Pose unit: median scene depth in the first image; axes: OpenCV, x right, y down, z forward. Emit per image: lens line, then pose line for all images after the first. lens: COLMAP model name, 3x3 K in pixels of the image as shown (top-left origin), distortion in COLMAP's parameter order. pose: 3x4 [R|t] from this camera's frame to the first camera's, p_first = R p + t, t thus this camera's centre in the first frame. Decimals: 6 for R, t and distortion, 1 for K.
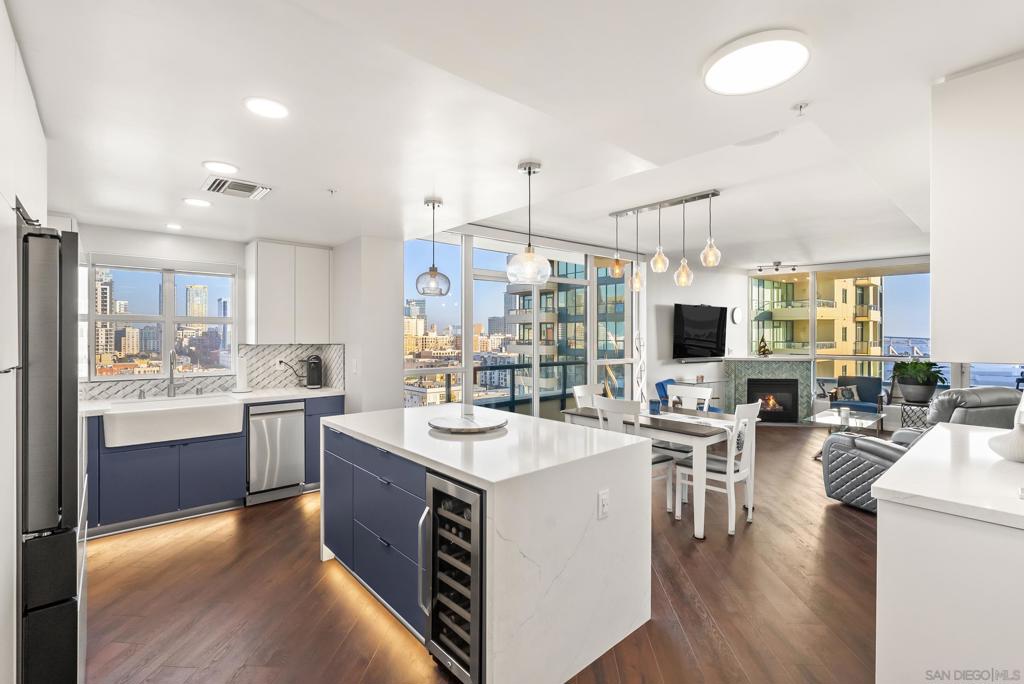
lens RADIAL K [[464.2, 0, 511.0], [0, 464.2, 338.1], [0, 0, 1]] dist [0.000747, 0.000309]
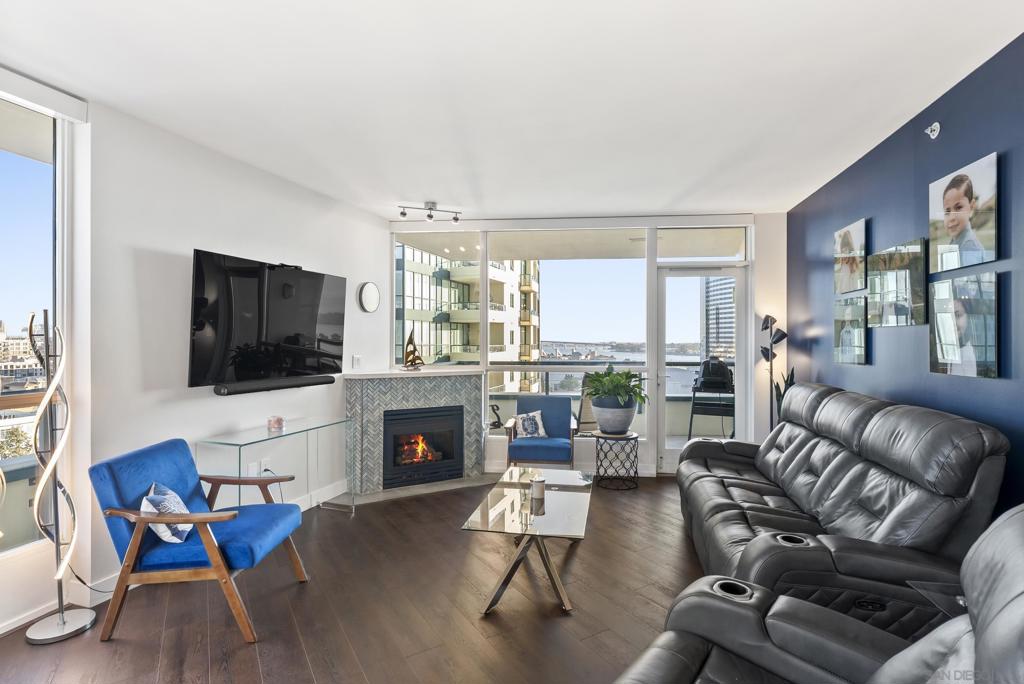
lens RADIAL K [[492.4, 0, 512.9], [0, 492.4, 341.0], [0, 0, 1]] dist [-0.000717, -0.000007]
pose [[0.808103, -0.000922, 0.589041, 0.285325], [0.002471, 0.999995, -0.001824, 0.005925], [-0.589036, 0.002930, 0.808101, 0.432559]]
